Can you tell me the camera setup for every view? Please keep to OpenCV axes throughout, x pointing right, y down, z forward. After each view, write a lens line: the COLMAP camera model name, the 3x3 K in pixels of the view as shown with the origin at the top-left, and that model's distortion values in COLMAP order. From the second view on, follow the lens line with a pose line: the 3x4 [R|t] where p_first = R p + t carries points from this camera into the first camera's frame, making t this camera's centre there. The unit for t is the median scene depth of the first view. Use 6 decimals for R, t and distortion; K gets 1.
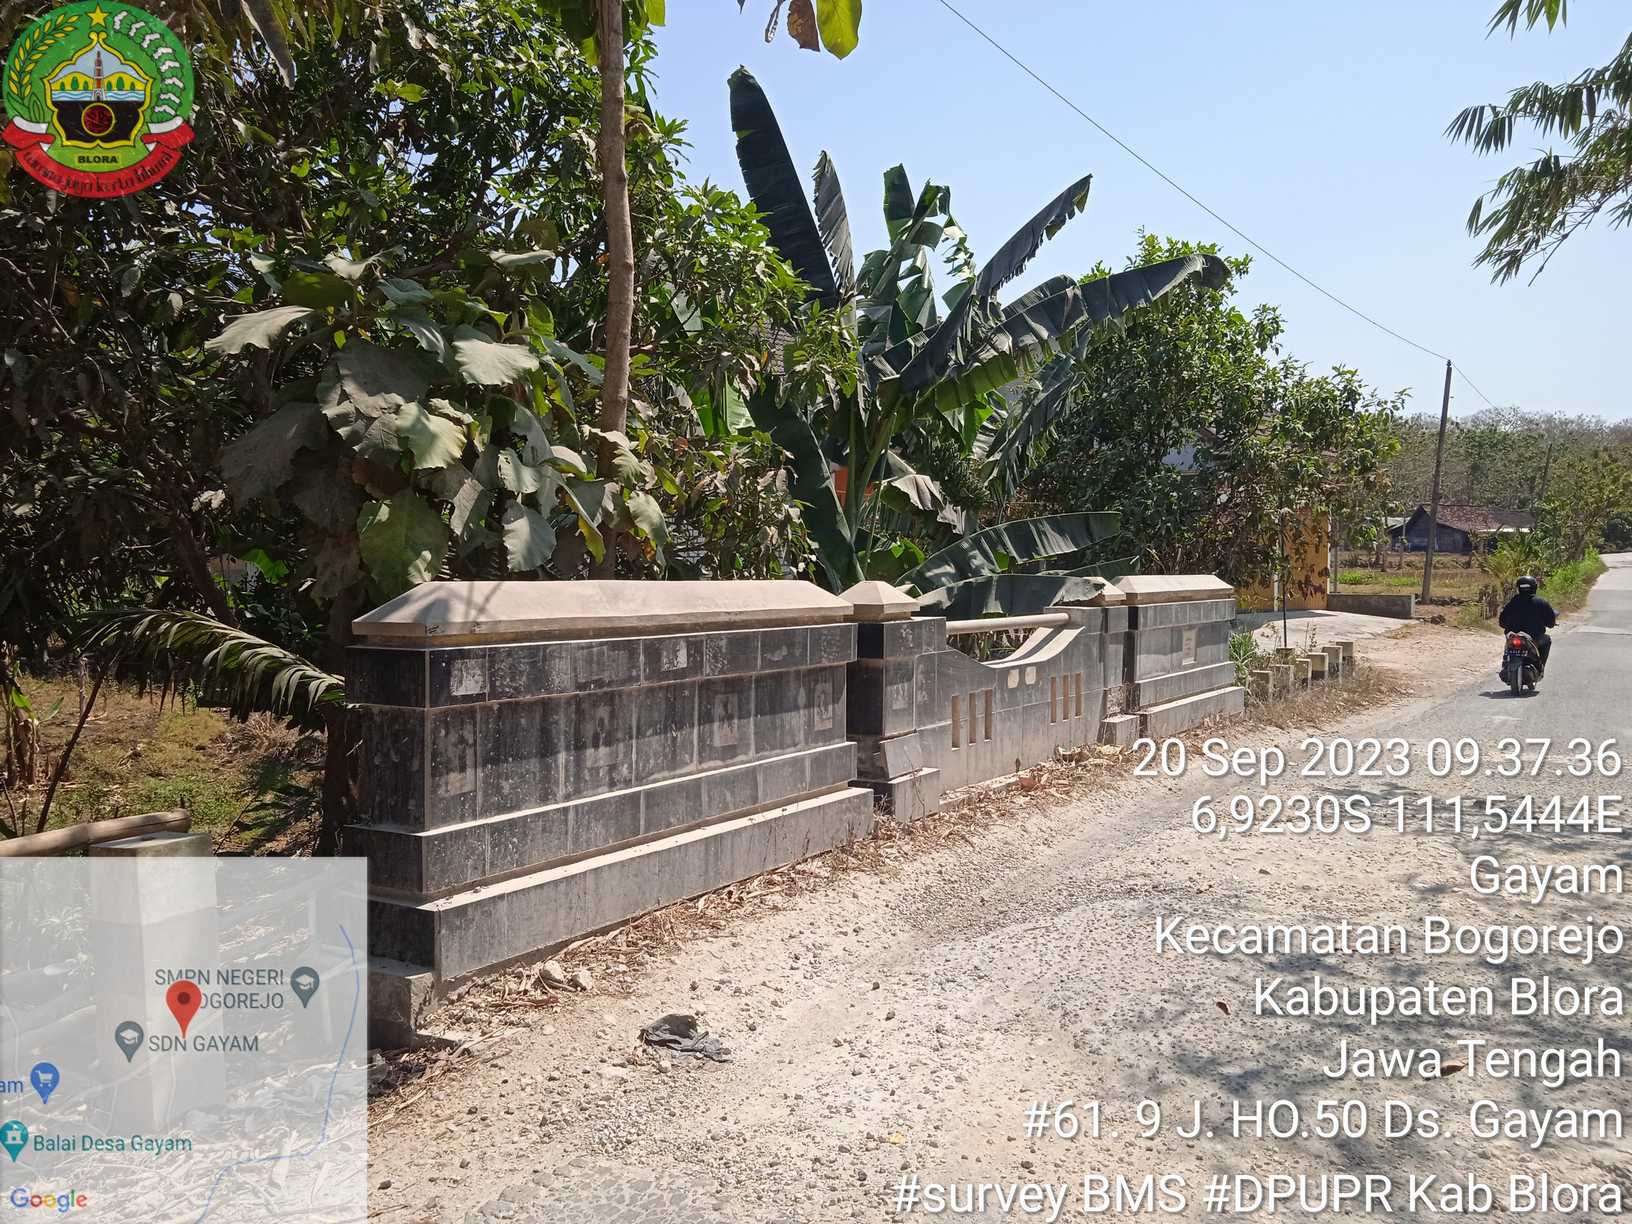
lens RADIAL K [[1344.9, 0, 826.9], [0, 1344.9, 613.6], [0, 0, 1]] dist [0.069380, -0.089470]
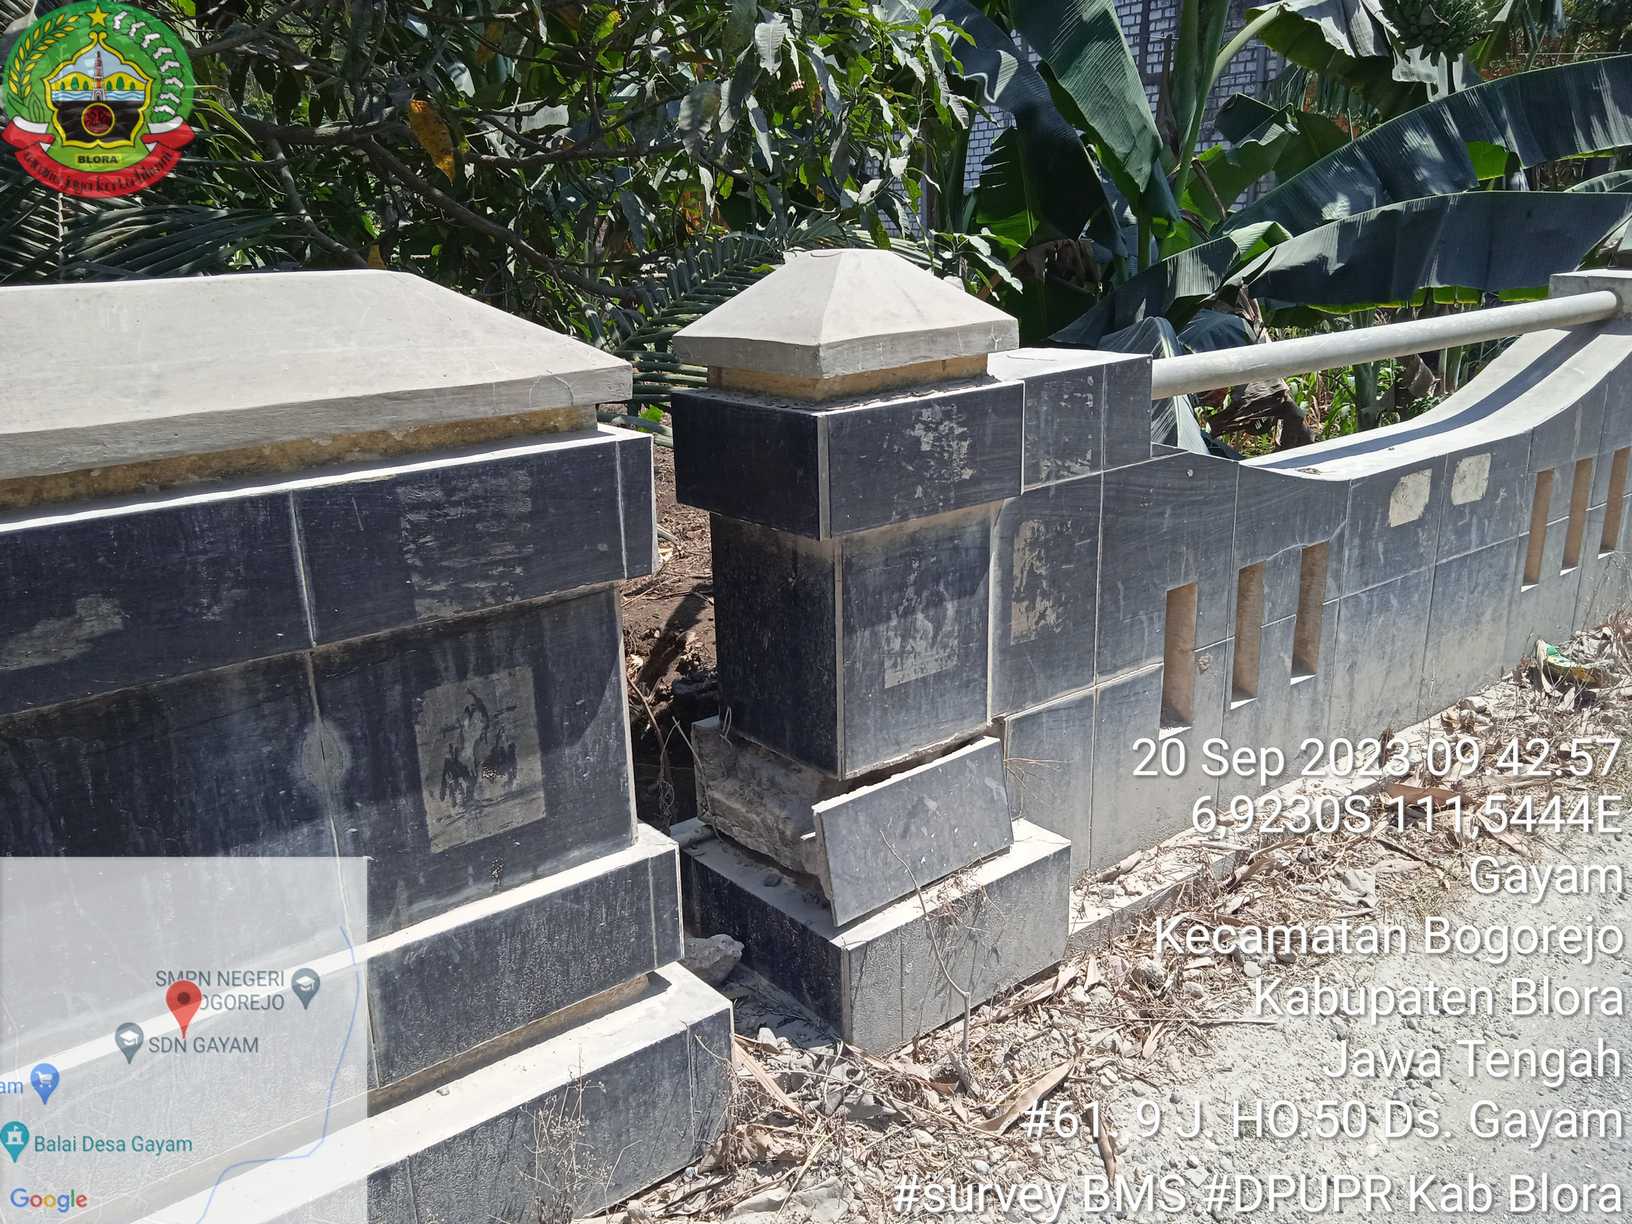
lens RADIAL K [[1344.9, 0, 826.9], [0, 1344.9, 613.6], [0, 0, 1]] dist [0.069380, -0.089470]
pose [[0.940437, 0.084511, -0.329298, 0.116523], [0.009969, 0.961338, 0.275189, -0.024932], [0.339823, -0.262081, 0.903235, 0.621168]]
